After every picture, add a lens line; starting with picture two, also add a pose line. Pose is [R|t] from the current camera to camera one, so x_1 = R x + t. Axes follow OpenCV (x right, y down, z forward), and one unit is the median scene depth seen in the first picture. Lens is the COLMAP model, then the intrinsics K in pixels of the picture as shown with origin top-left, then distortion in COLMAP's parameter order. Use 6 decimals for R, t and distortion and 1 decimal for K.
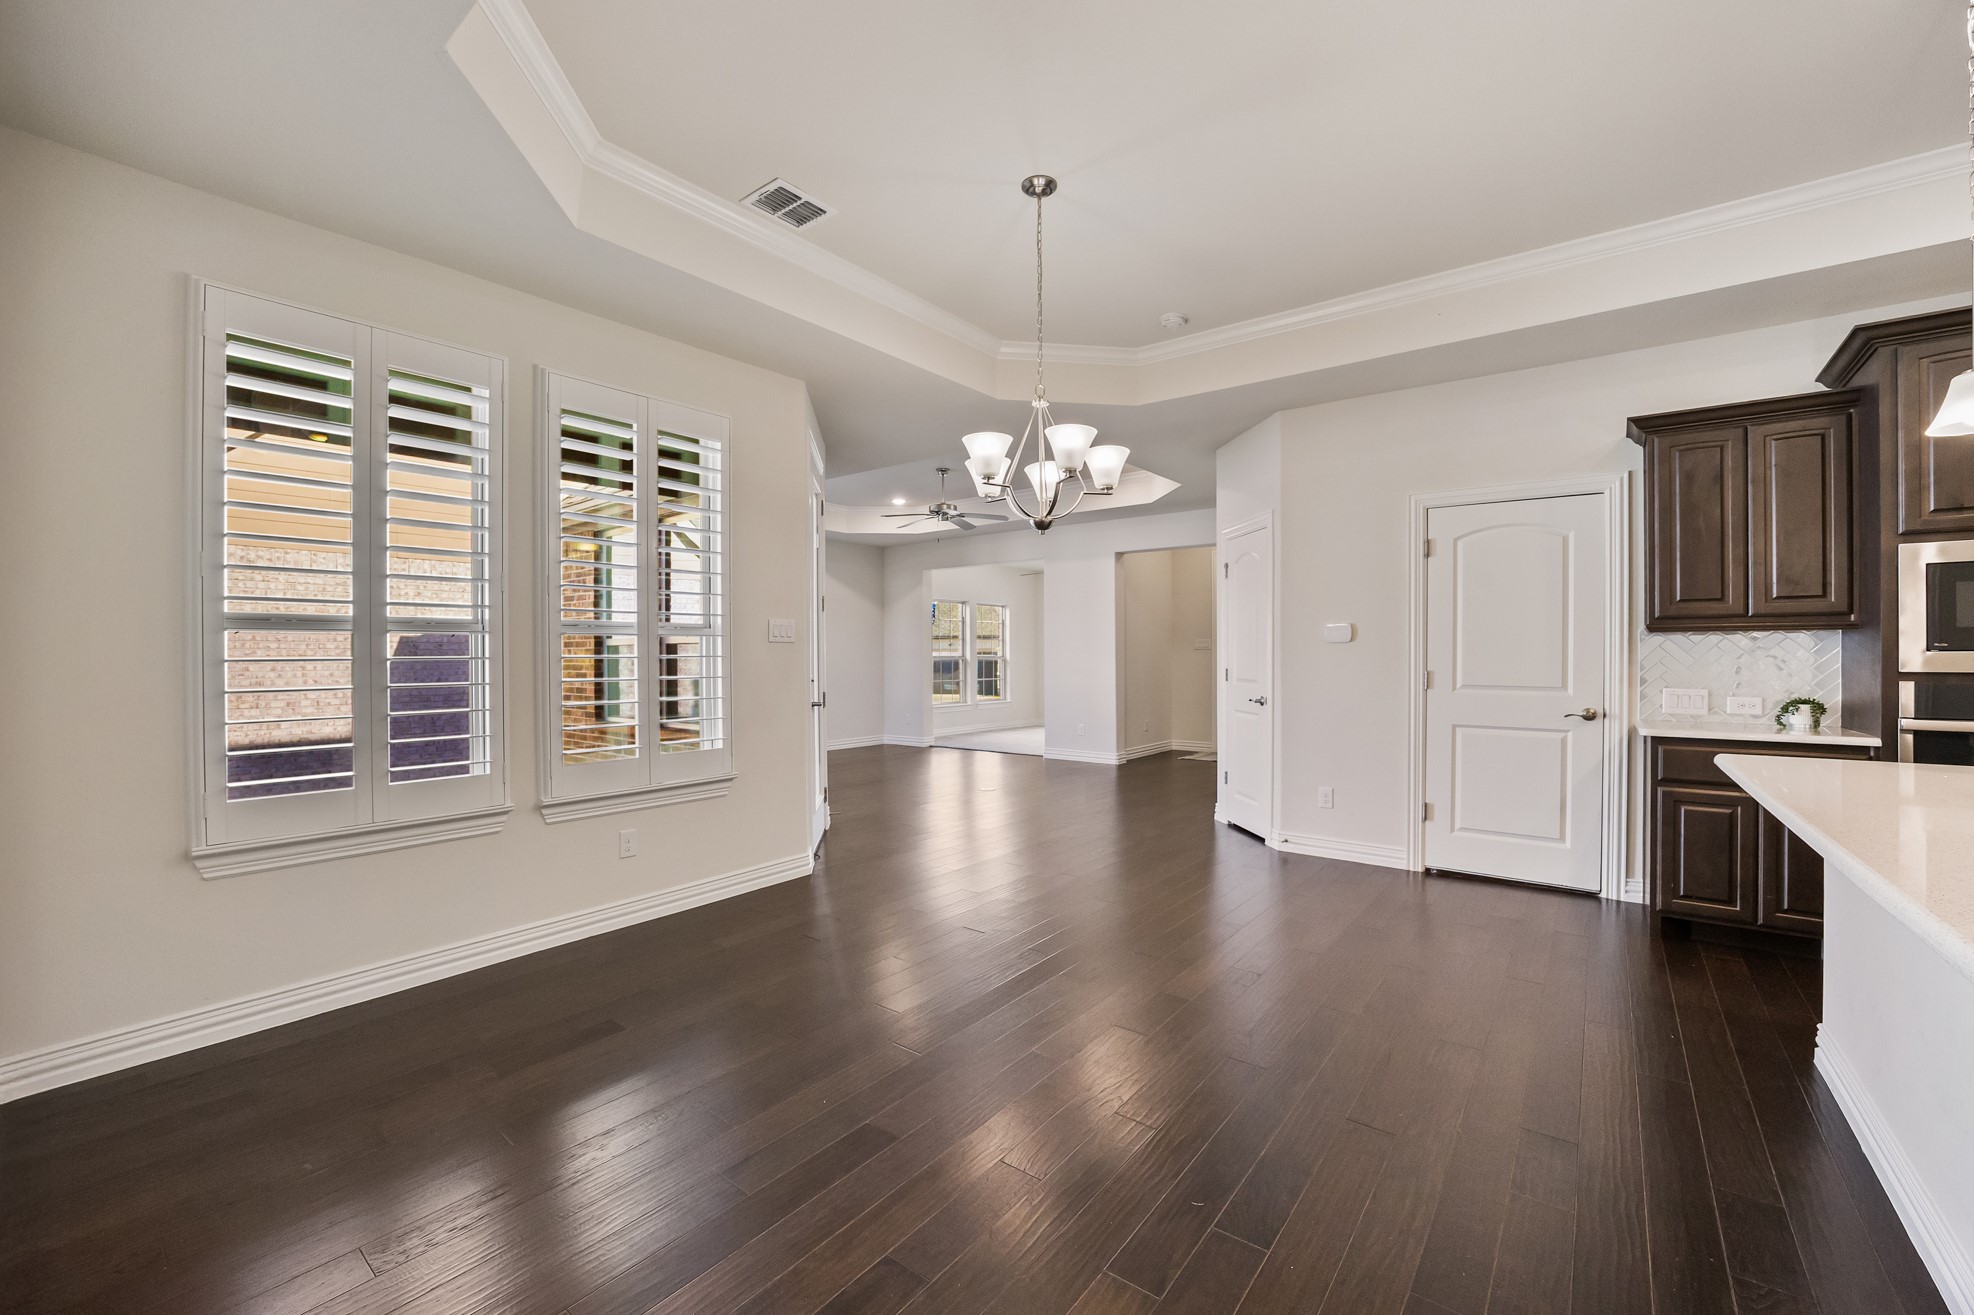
lens RADIAL K [[805.6, 0, 999.0], [0, 805.6, 658.3], [0, 0, 1]] dist [-0.018680, 0.006900]
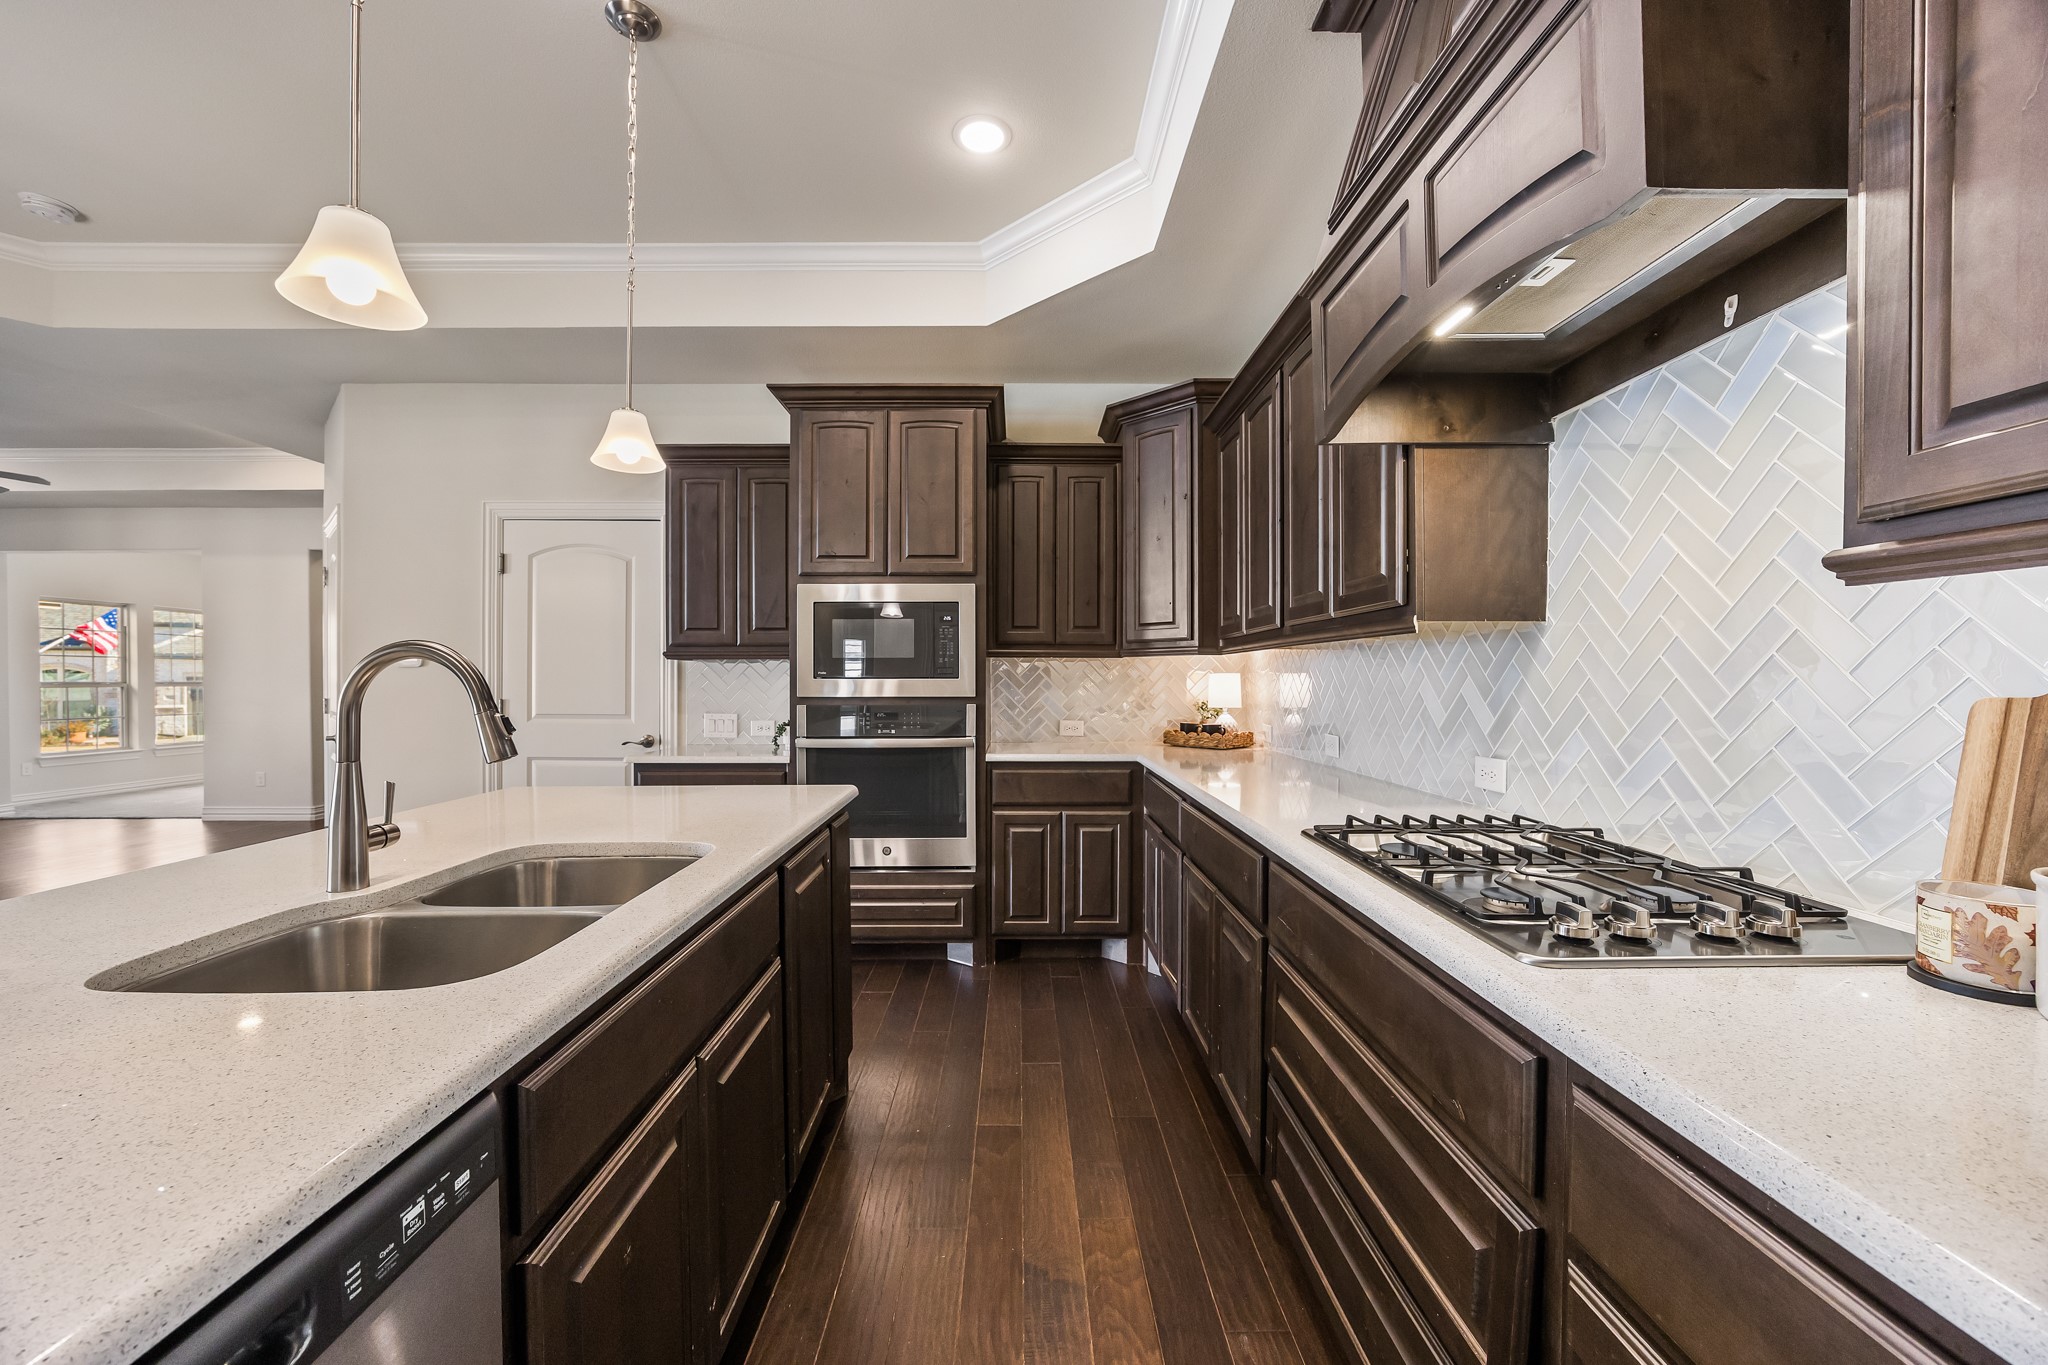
lens RADIAL K [[794.4, 0, 1035.9], [0, 794.4, 683.8], [0, 0, 1]] dist [-0.021556, 0.001945]
pose [[0.783095, -0.003044, 0.621895, 0.577814], [0.002680, 0.999995, 0.001520, -0.001984], [-0.621896, 0.000477, 0.783099, -0.079019]]
